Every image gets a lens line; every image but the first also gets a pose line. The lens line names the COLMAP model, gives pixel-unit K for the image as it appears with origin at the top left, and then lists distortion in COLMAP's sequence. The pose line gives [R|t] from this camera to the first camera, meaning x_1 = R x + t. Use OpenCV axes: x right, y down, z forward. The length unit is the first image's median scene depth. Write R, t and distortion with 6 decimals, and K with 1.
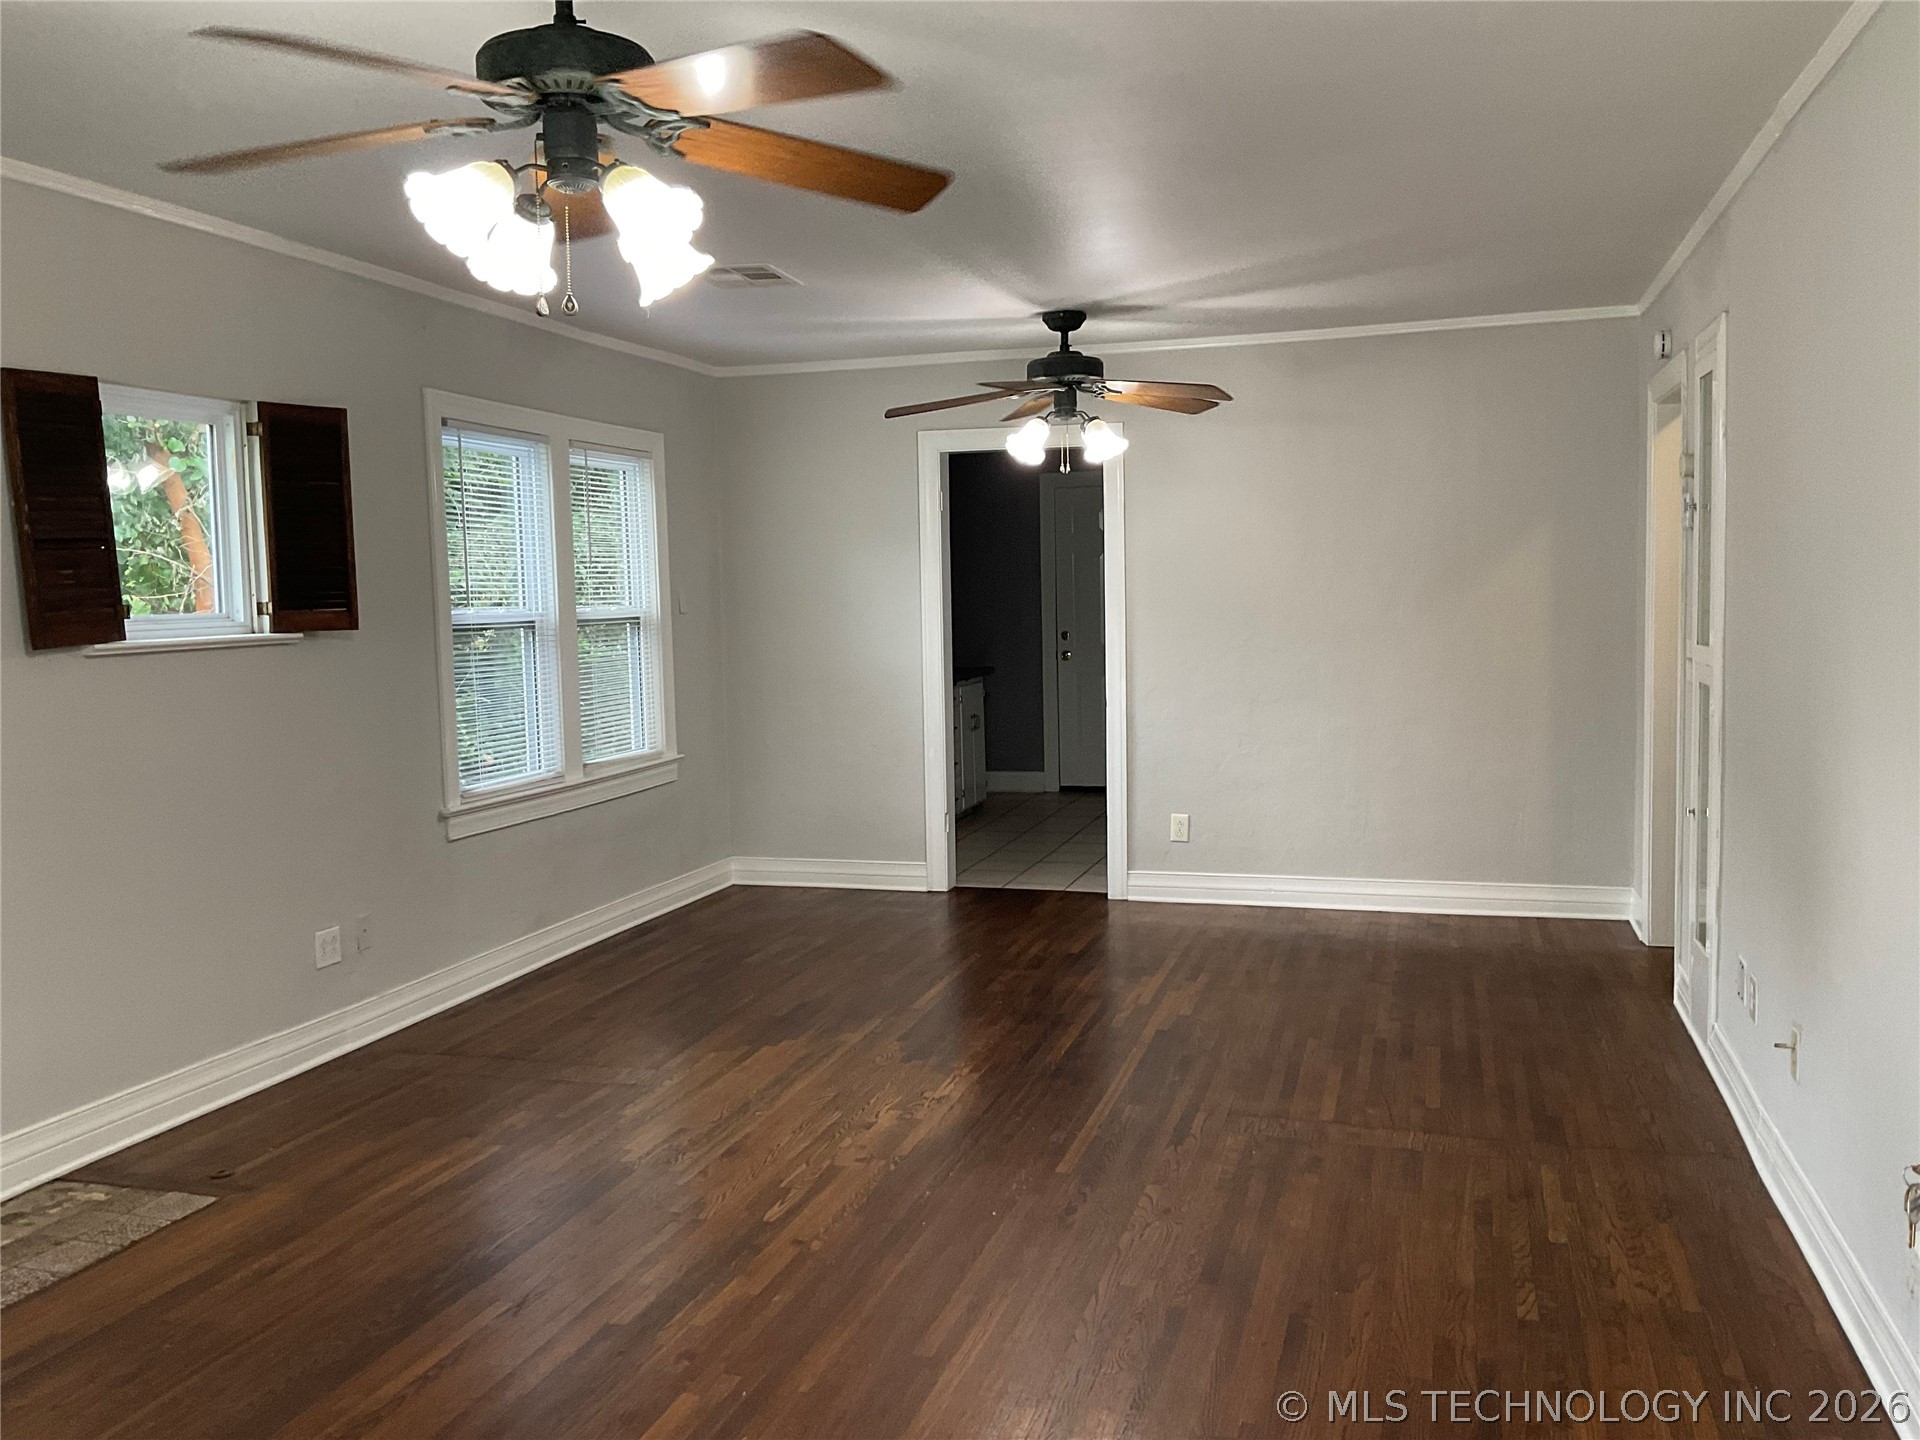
lens RADIAL K [[1625.1, 0, 960.0], [0, 1625.1, 720.0], [0, 0, 1]] dist [0.122921, -0.252691]
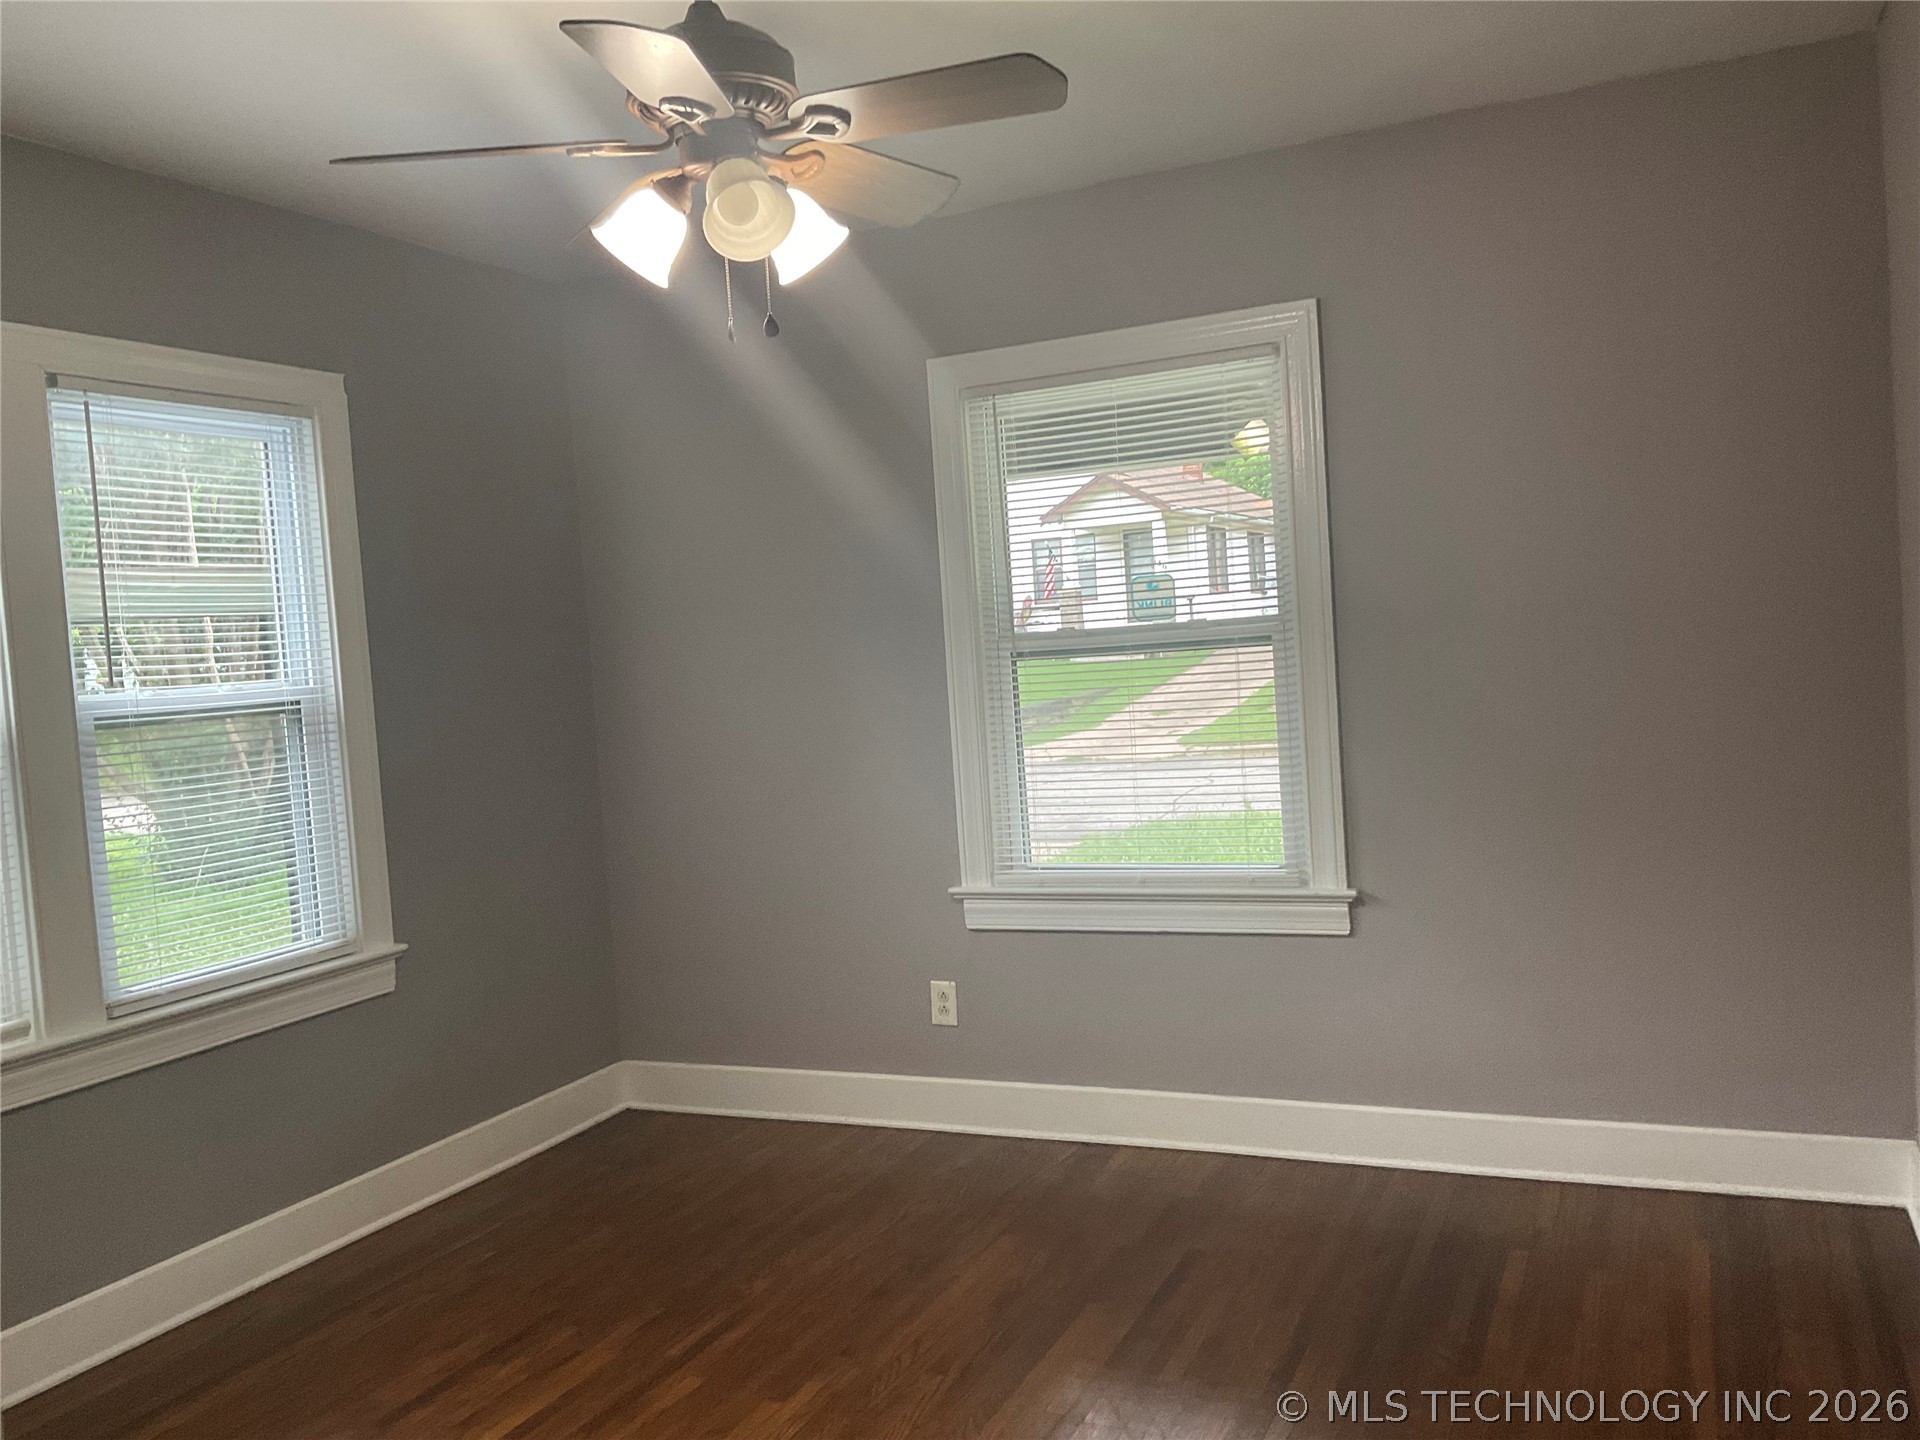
lens RADIAL K [[1615.8, 0, 960.0], [0, 1615.8, 720.0], [0, 0, 1]] dist [0.126052, 0.001989]
pose [[0.987698, -0.032585, -0.152943, 0.099262], [0.029690, 0.999335, -0.021172, -0.035583], [0.153531, 0.016371, 0.988008, 0.450292]]
